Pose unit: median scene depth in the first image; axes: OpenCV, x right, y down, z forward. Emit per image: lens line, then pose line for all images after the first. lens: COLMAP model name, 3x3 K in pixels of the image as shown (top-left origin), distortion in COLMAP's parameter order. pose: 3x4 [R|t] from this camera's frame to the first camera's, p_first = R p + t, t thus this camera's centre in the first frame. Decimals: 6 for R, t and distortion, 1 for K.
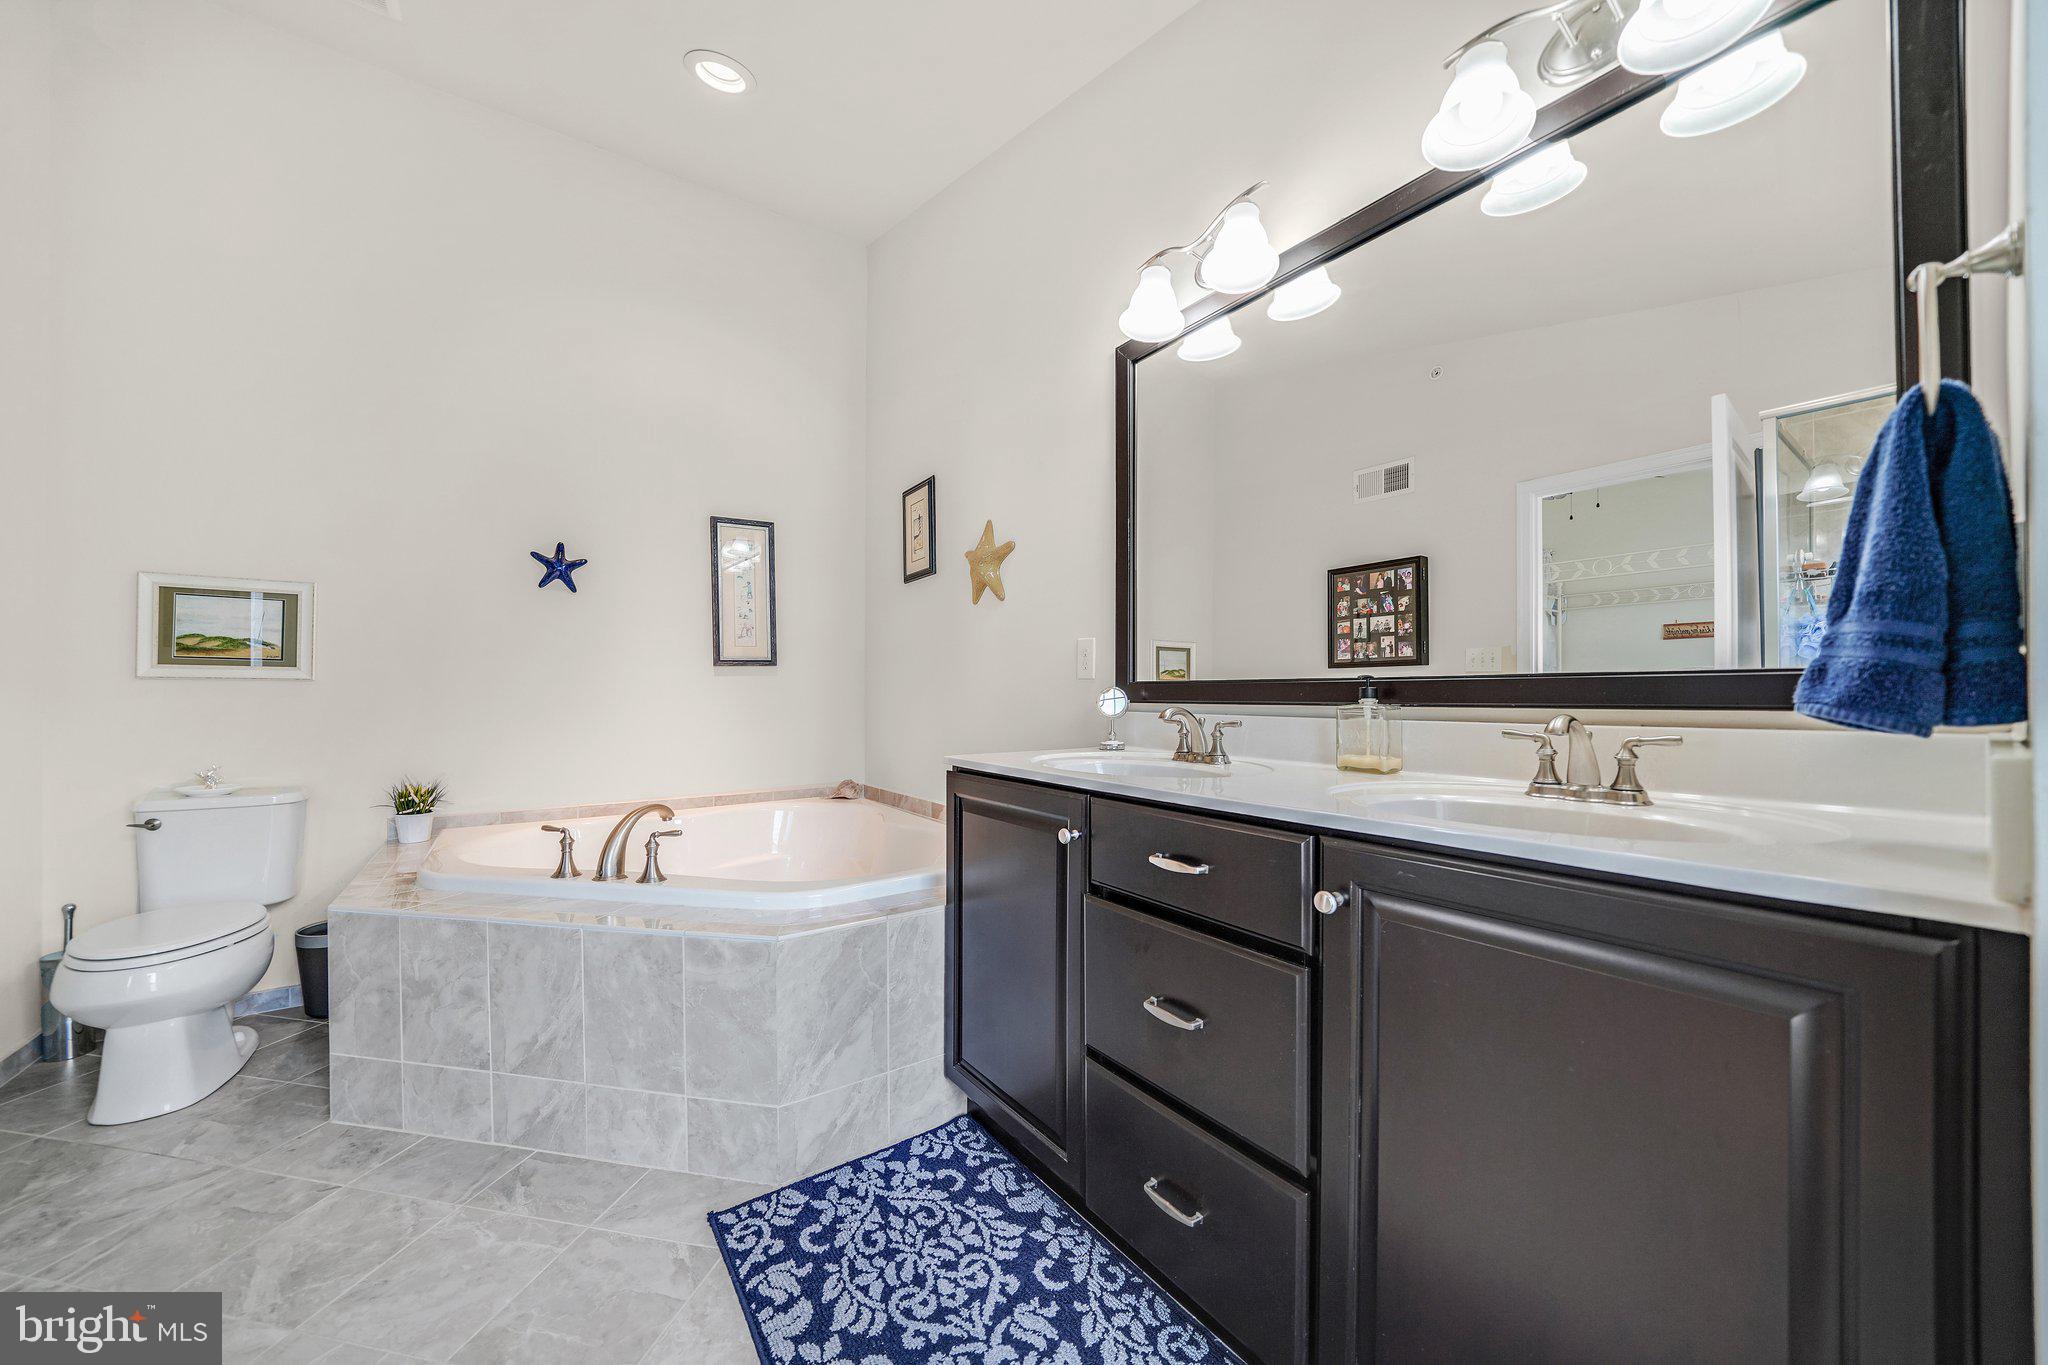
lens RADIAL K [[689.3, 0, 1025.5], [0, 689.3, 698.8], [0, 0, 1]] dist [-0.035020, 0.000024]
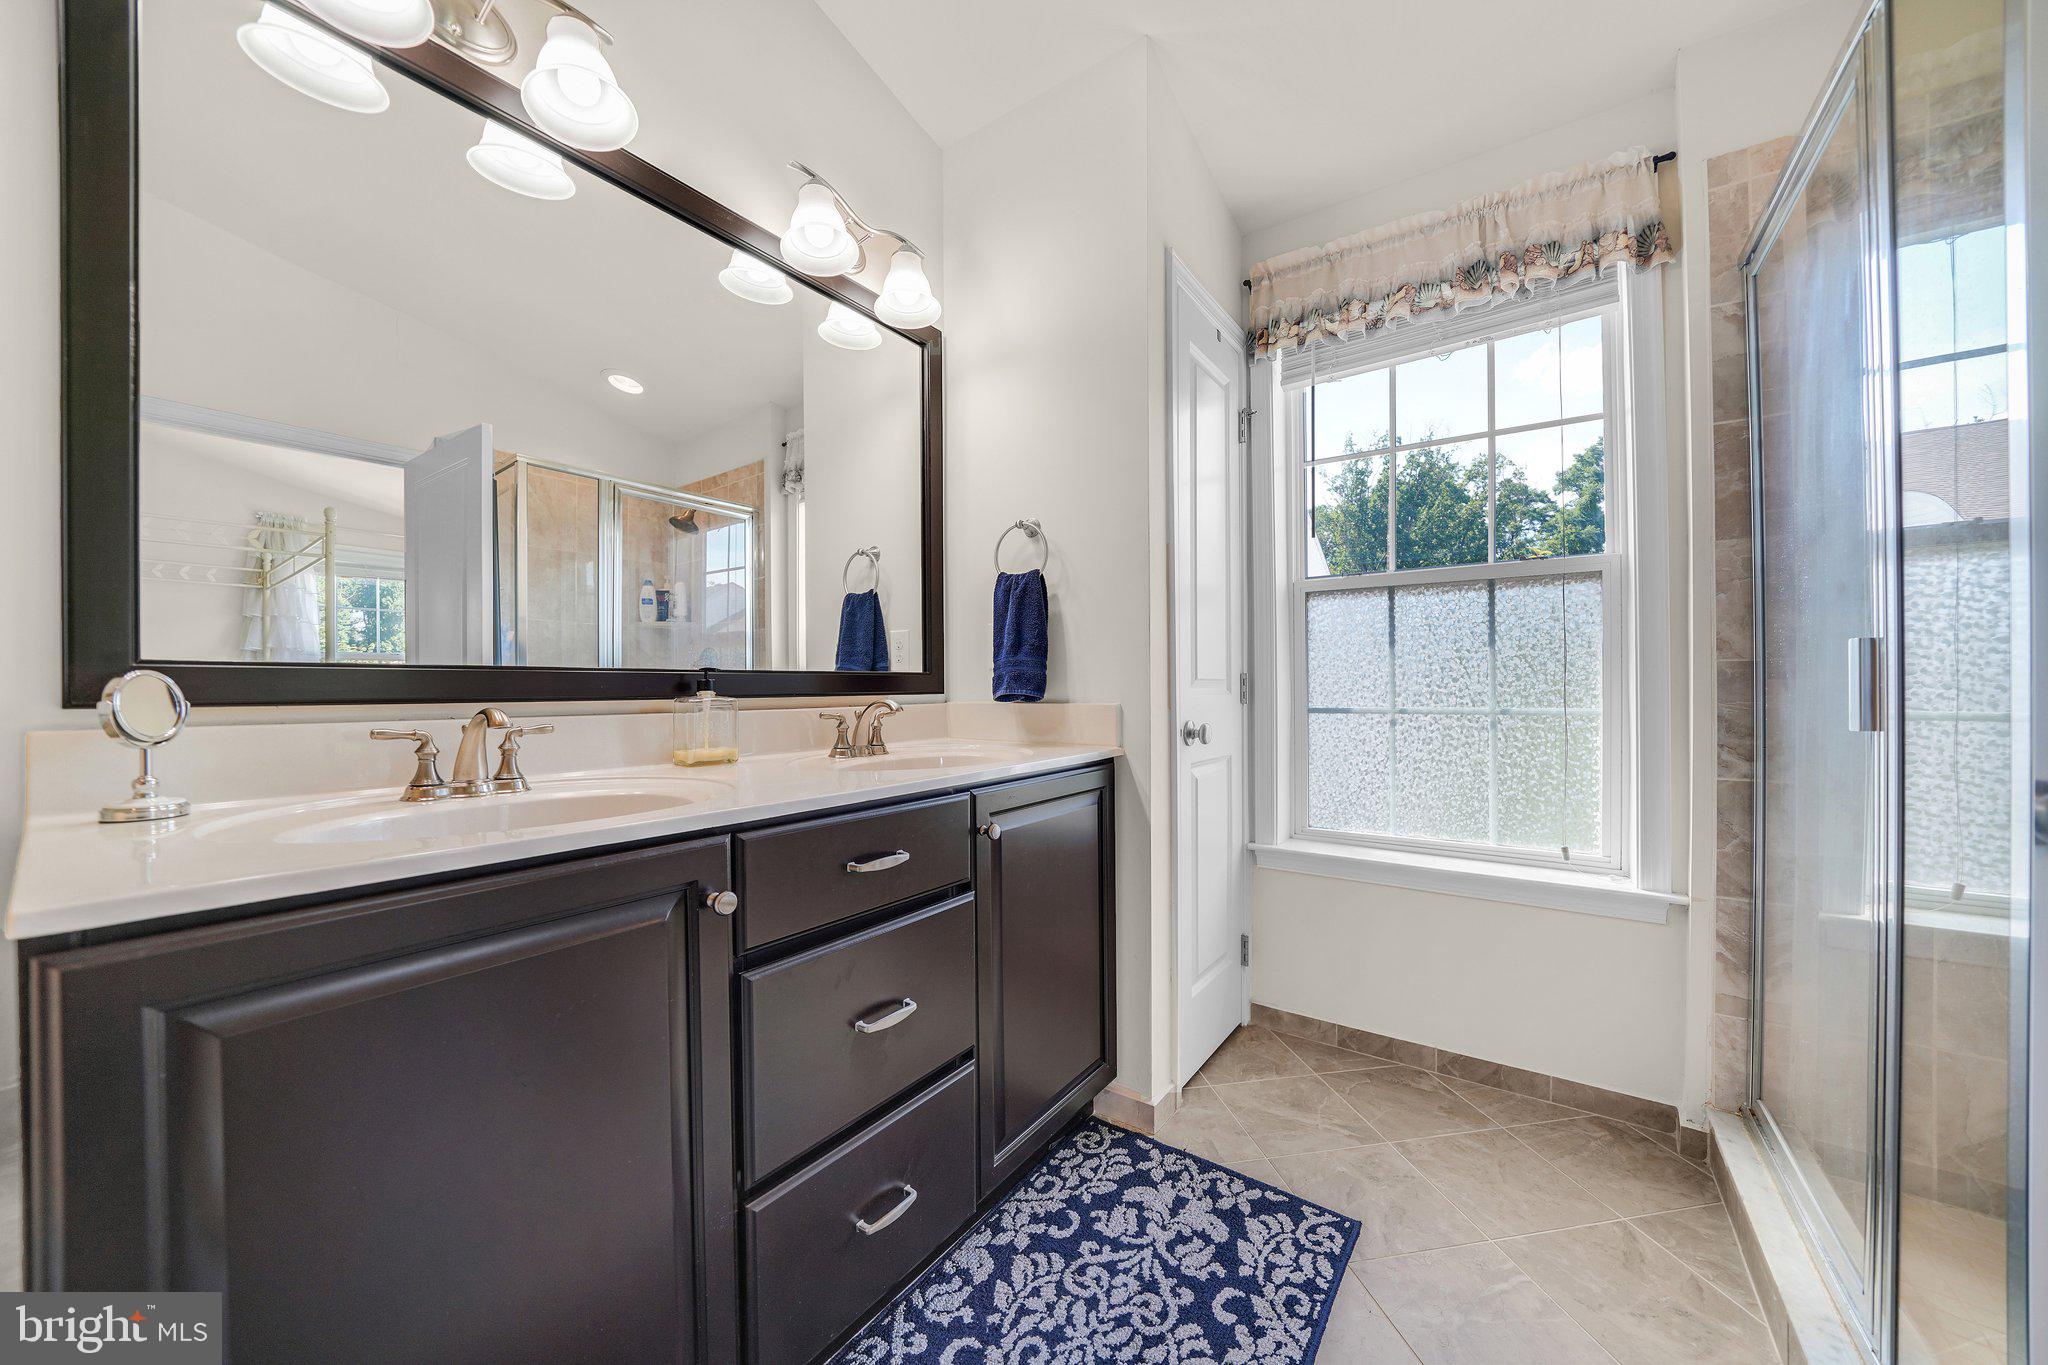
lens RADIAL K [[715.5, 0, 1028.3], [0, 715.5, 686.6], [0, 0, 1]] dist [-0.016111, 0.000184]
pose [[-0.312856, 0.002039, 0.949798, -0.984376], [0.006154, 0.999981, -0.000119, -0.005984], [-0.949781, 0.005808, -0.312862, 1.342802]]
